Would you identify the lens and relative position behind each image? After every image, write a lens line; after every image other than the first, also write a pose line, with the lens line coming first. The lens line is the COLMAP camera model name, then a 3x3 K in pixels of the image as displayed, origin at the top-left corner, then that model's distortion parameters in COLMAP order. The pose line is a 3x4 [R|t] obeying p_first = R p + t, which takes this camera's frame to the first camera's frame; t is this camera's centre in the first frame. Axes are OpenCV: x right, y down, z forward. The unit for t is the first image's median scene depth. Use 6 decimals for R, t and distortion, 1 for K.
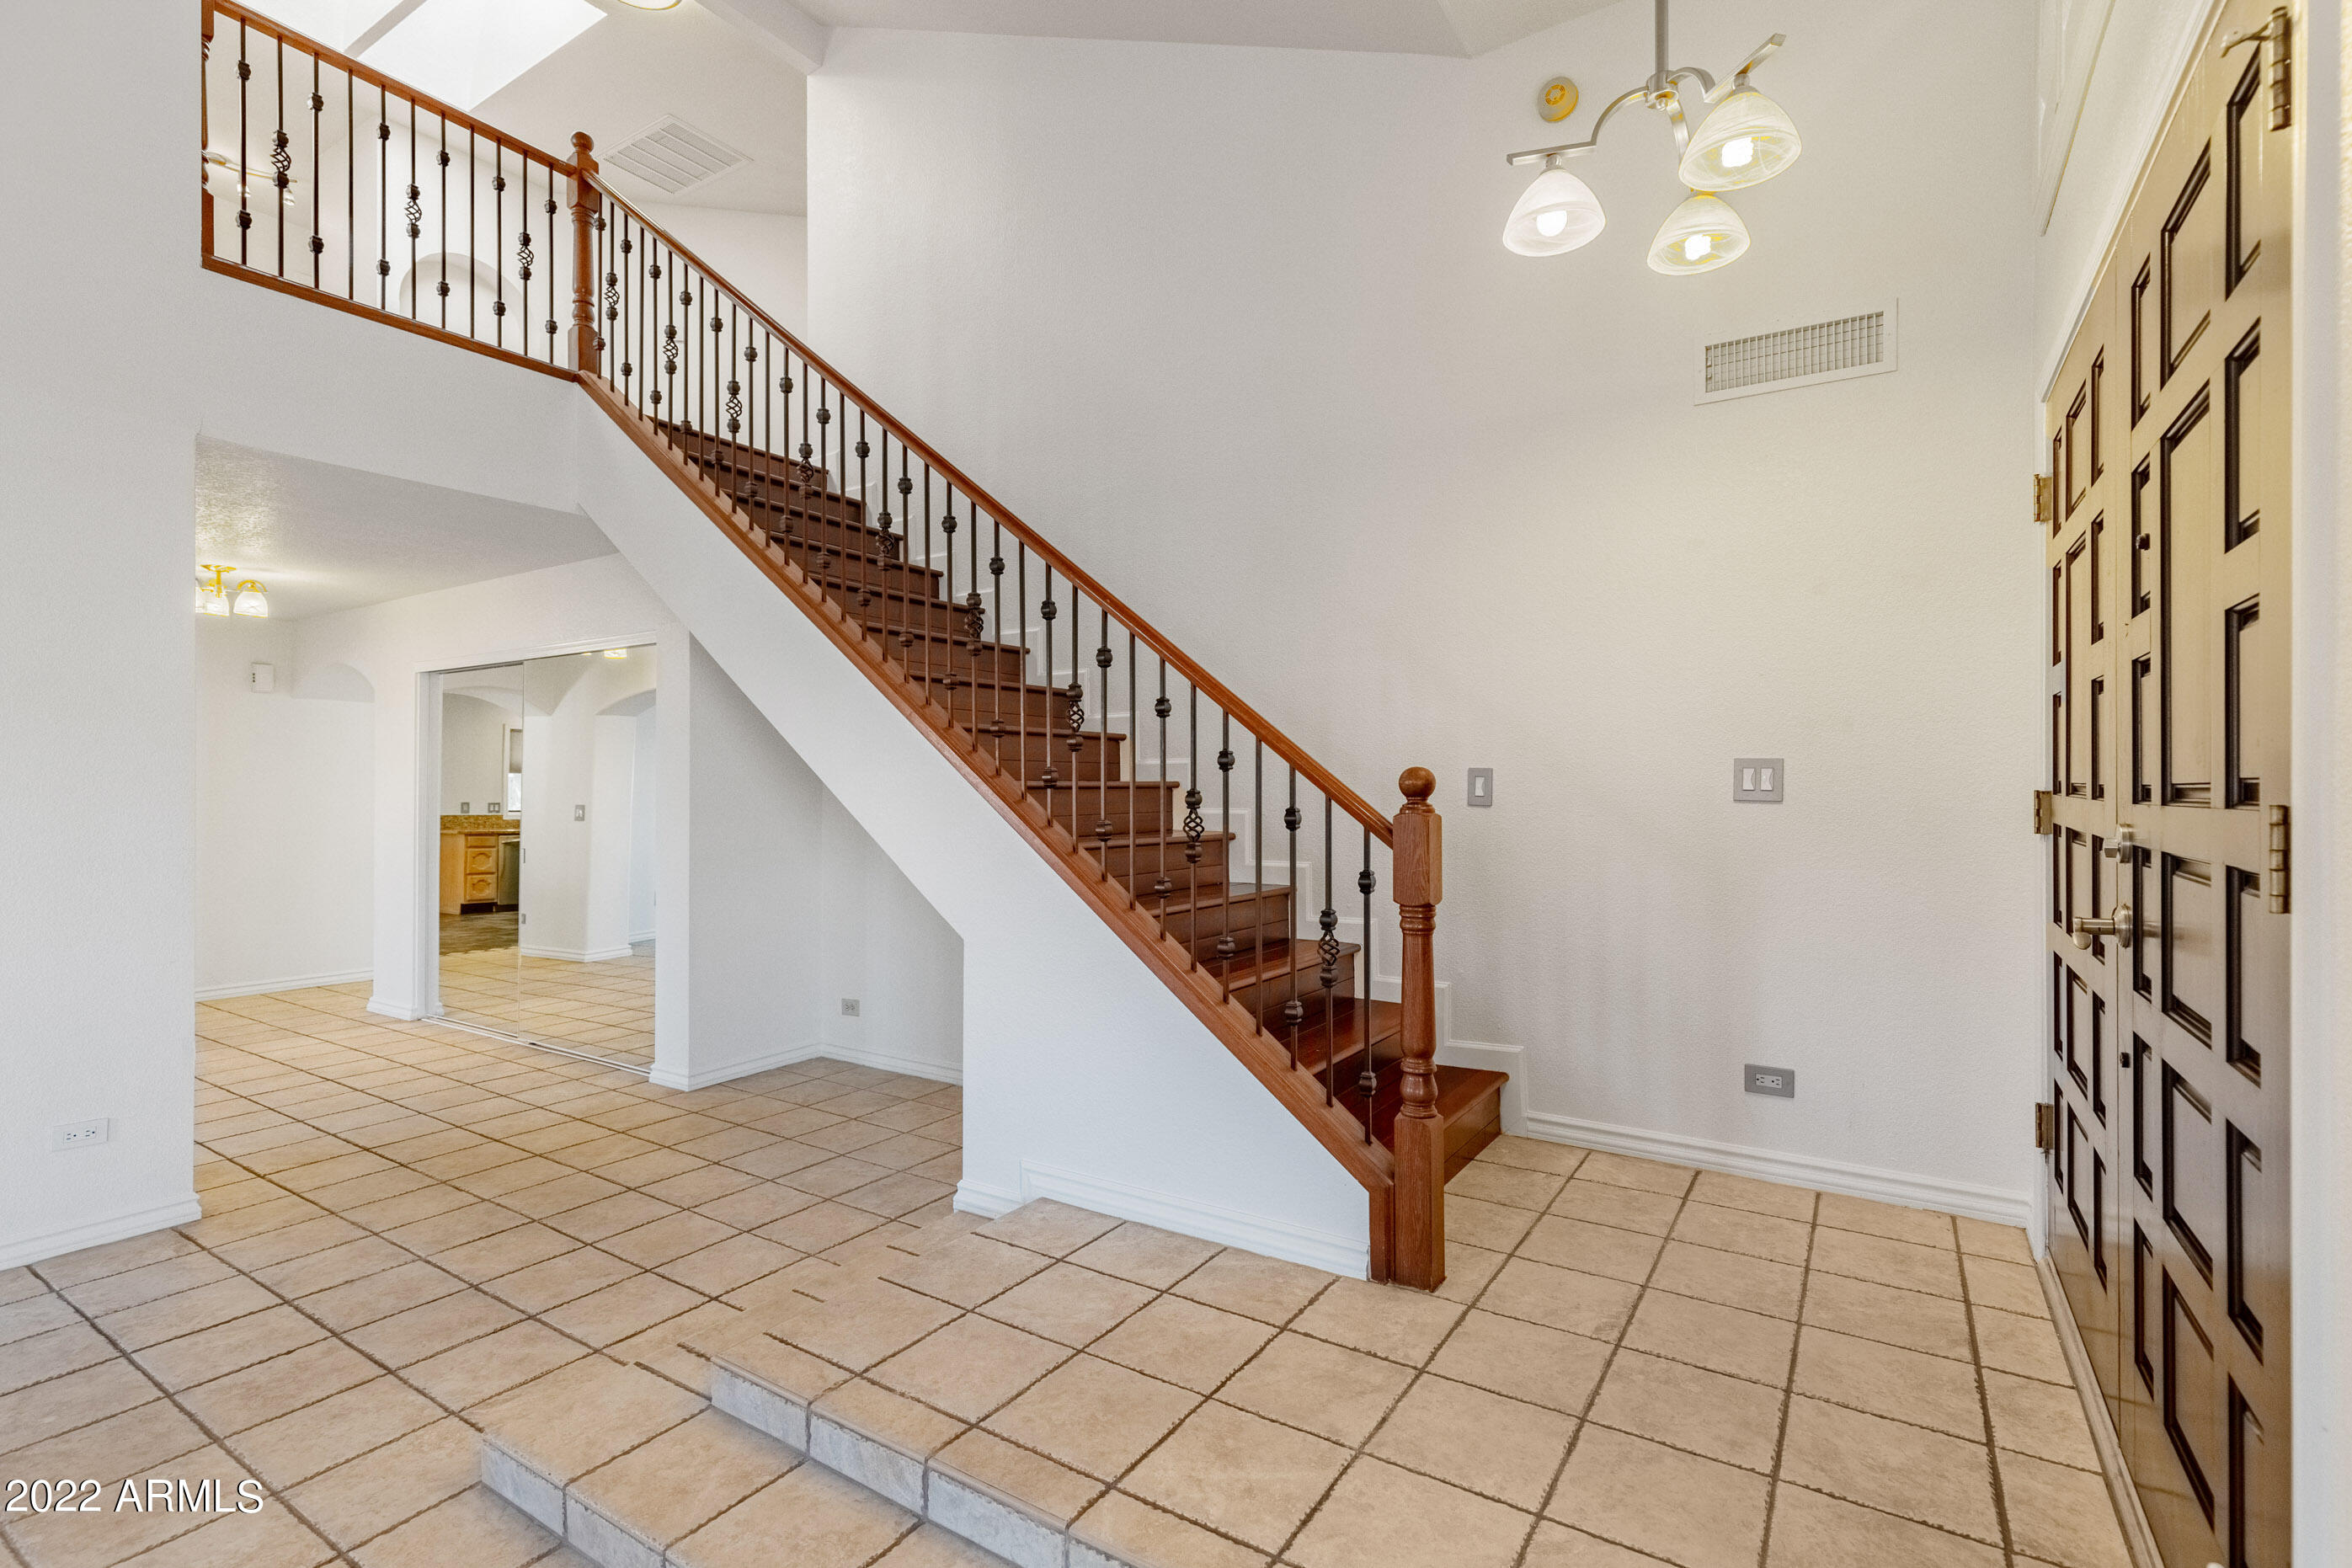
lens RADIAL K [[1085.9, 0, 1203.3], [0, 1085.9, 780.7], [0, 0, 1]] dist [0.014178, -0.003750]
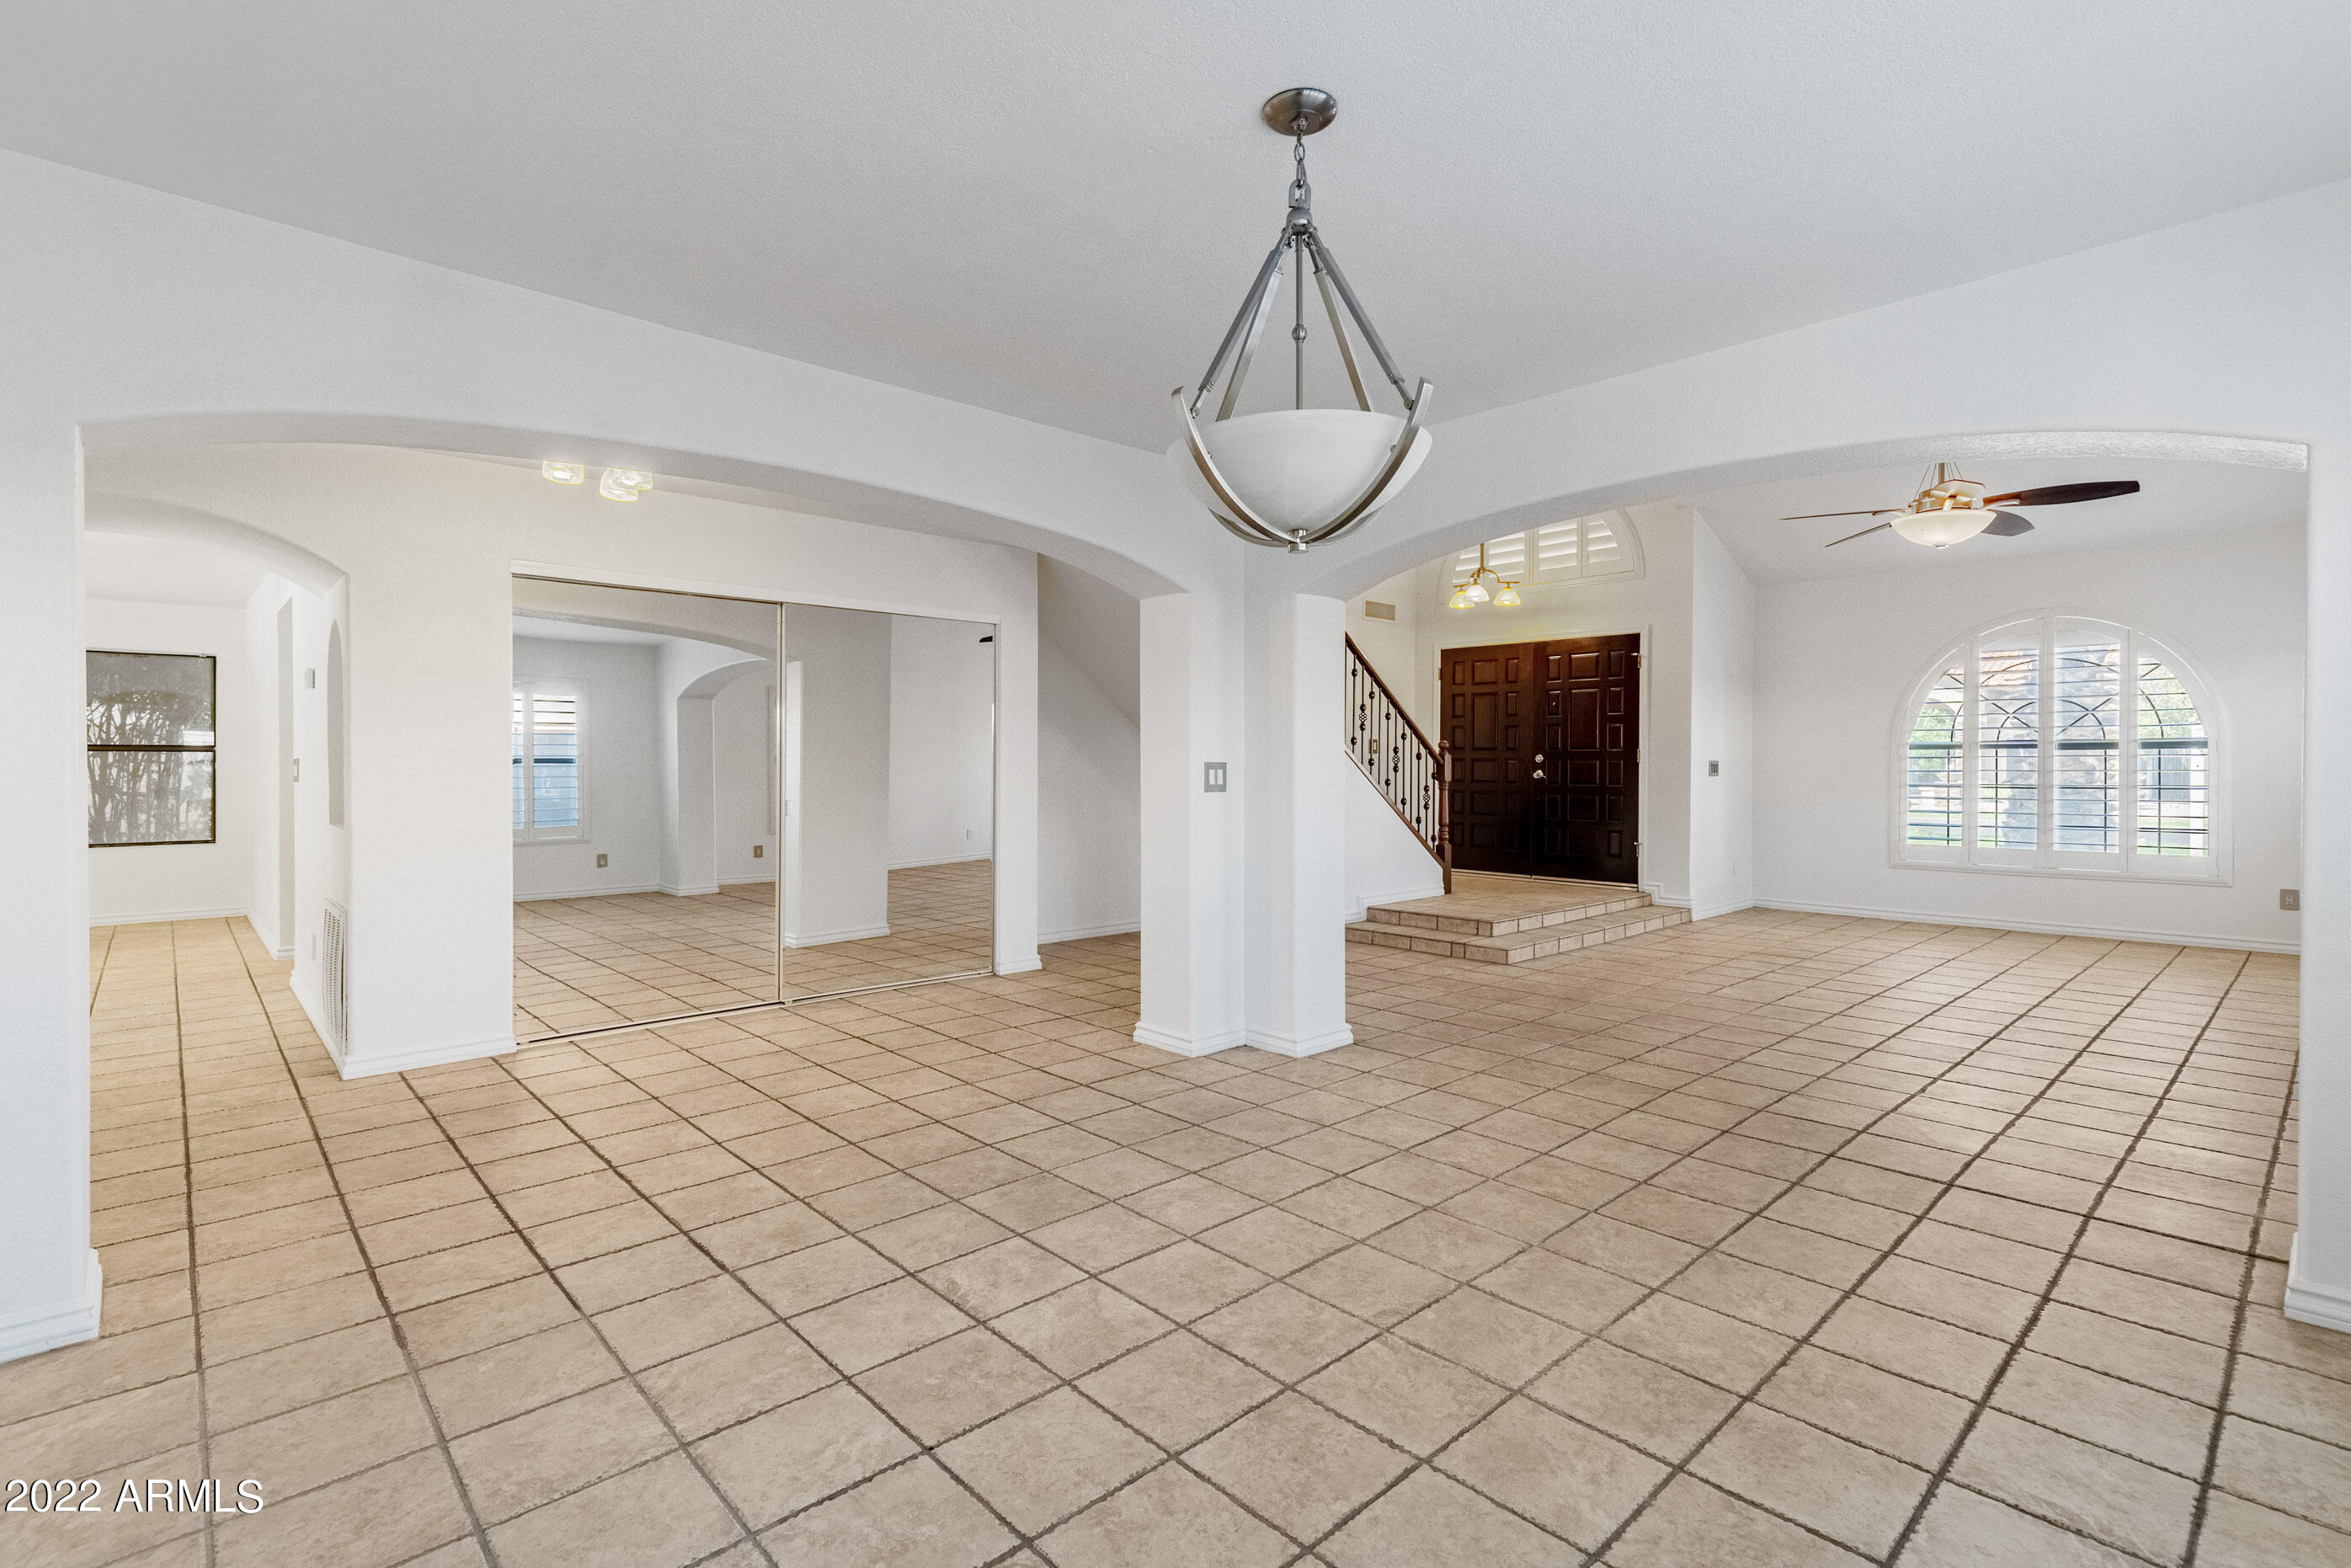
lens RADIAL K [[1085.5, 0, 1176.8], [0, 1085.5, 783.0], [0, 0, 1]] dist [0.014178, -0.003750]
pose [[0.241023, -0.014789, 0.970407, -2.571299], [-0.006518, 0.999837, 0.016856, 0.050742], [-0.970497, -0.010388, 0.240887, 0.779692]]
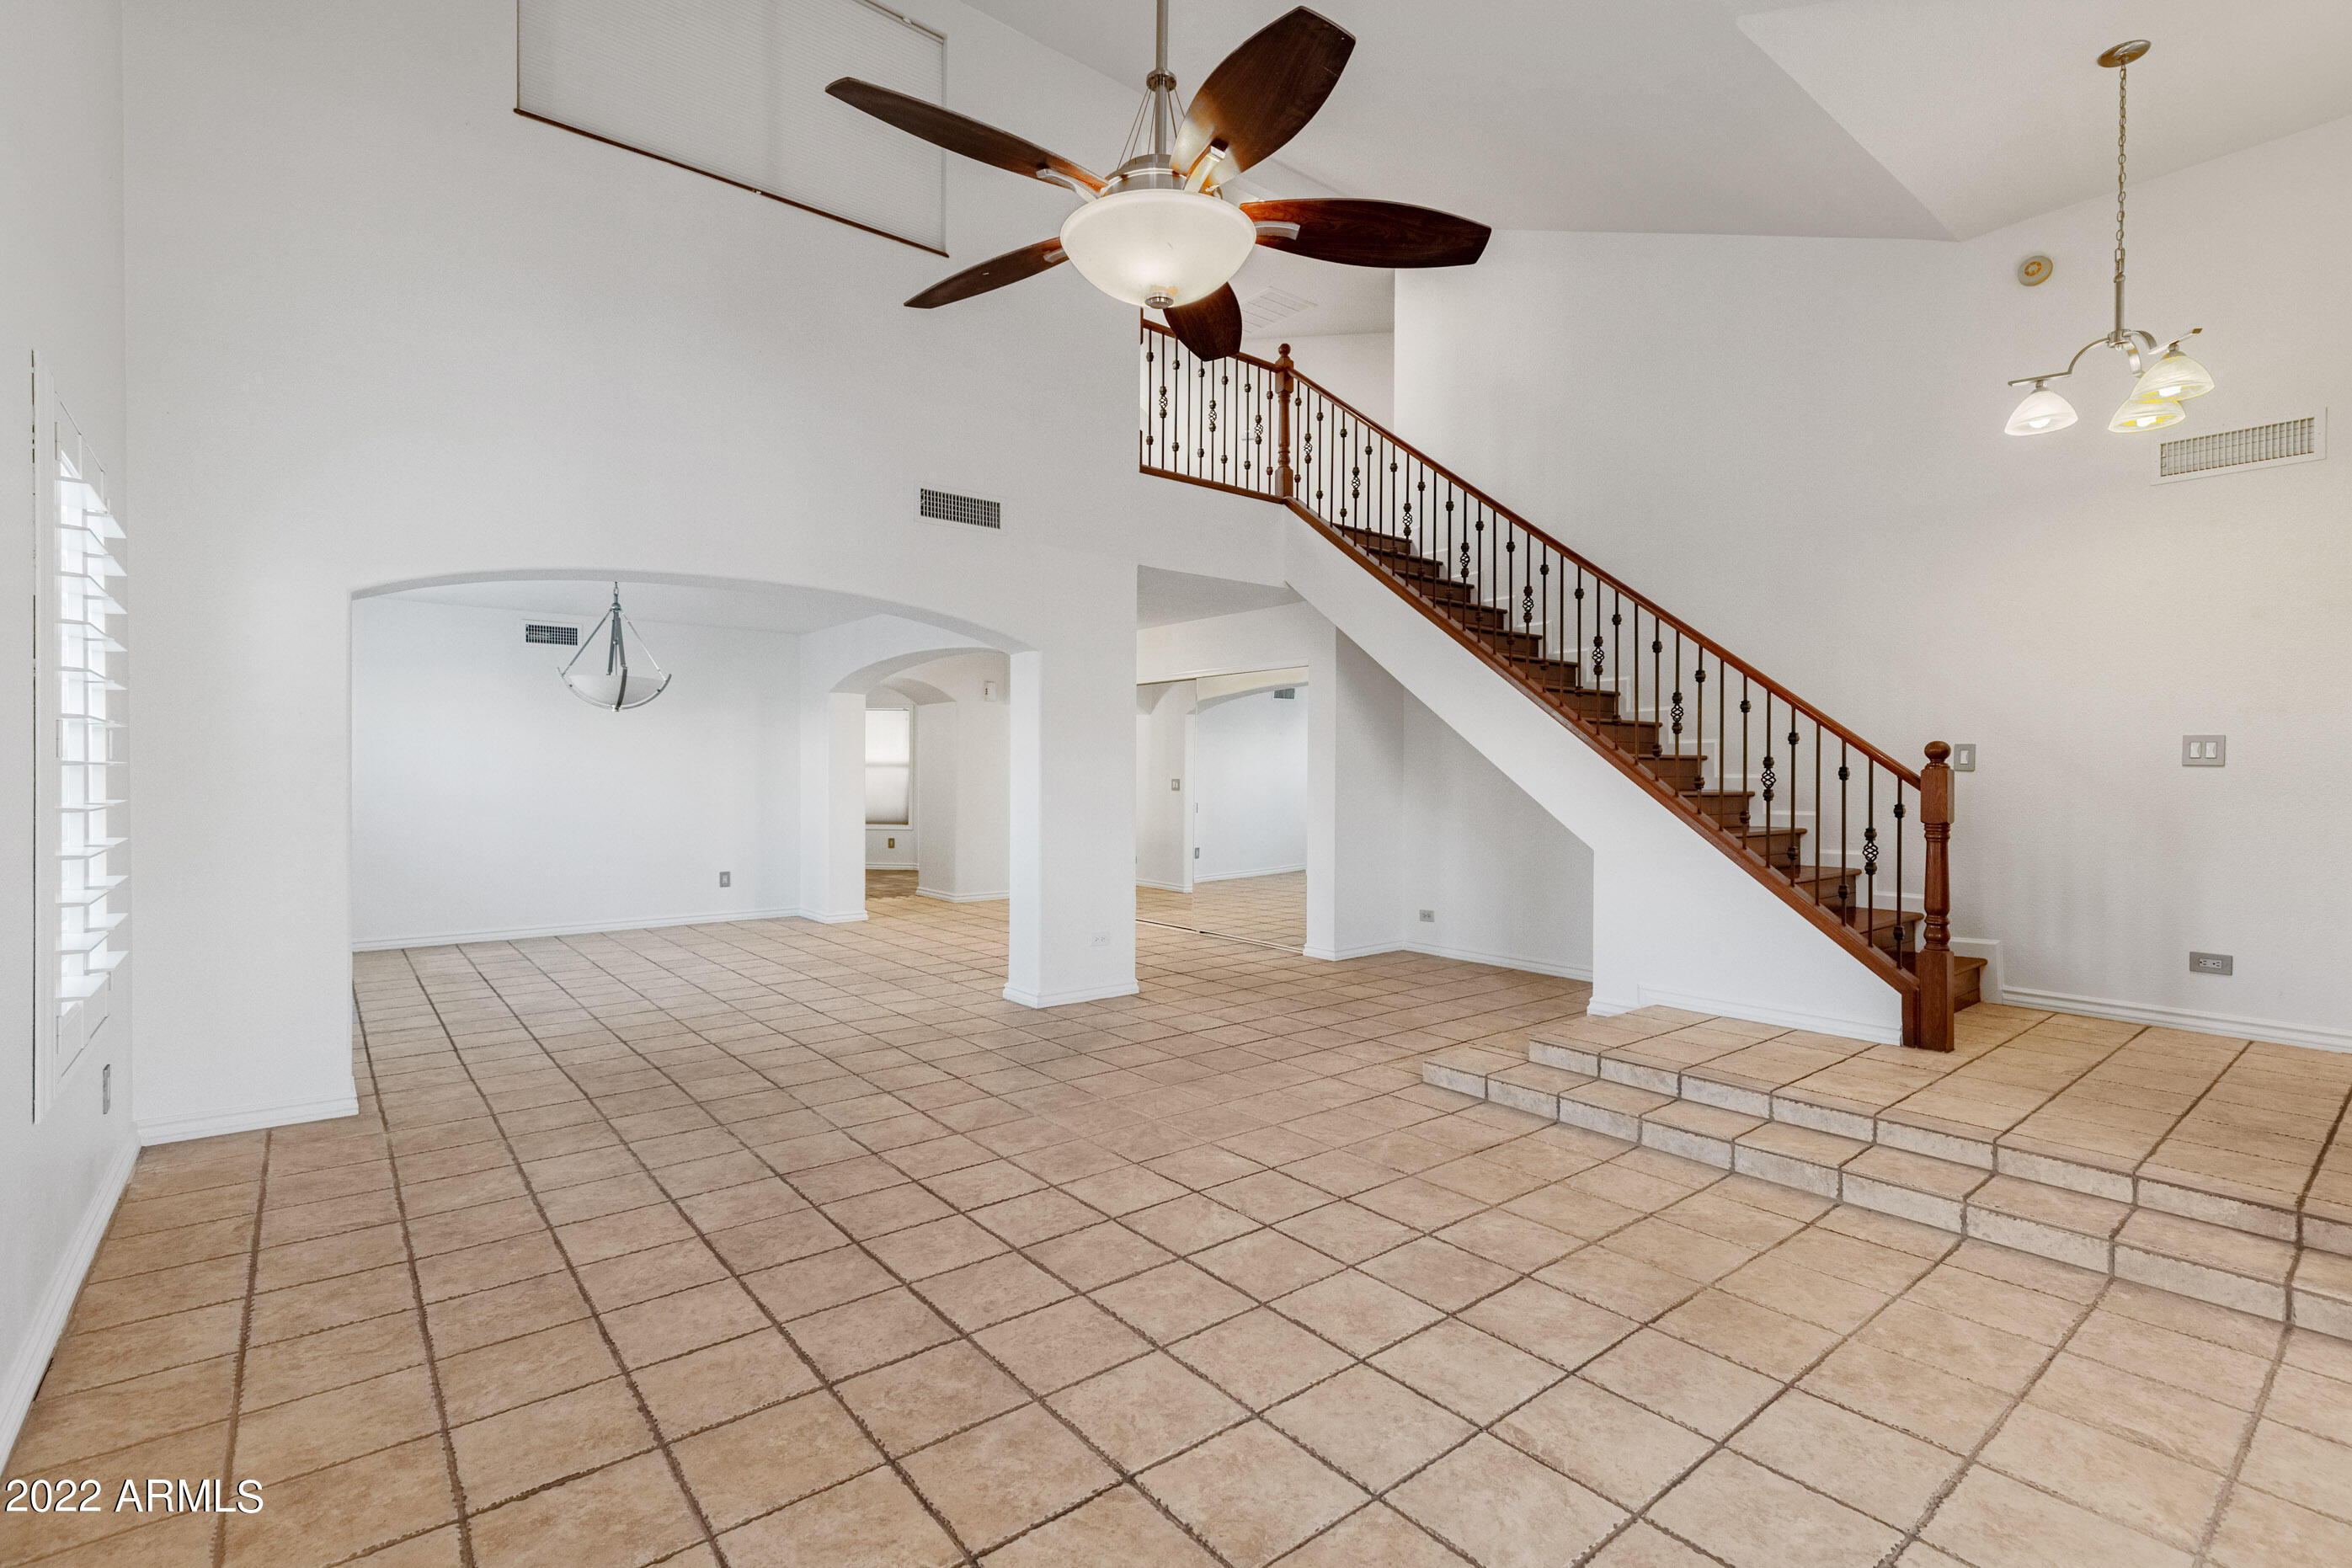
lens RADIAL K [[1085.9, 0, 1188.1], [0, 1085.9, 775.6], [0, 0, 1]] dist [0.014178, -0.003750]
pose [[0.950018, 0.005009, -0.312156, -0.290505], [-0.003072, 0.999973, 0.006697, 0.025683], [0.312181, -0.005403, 0.950007, -0.742570]]
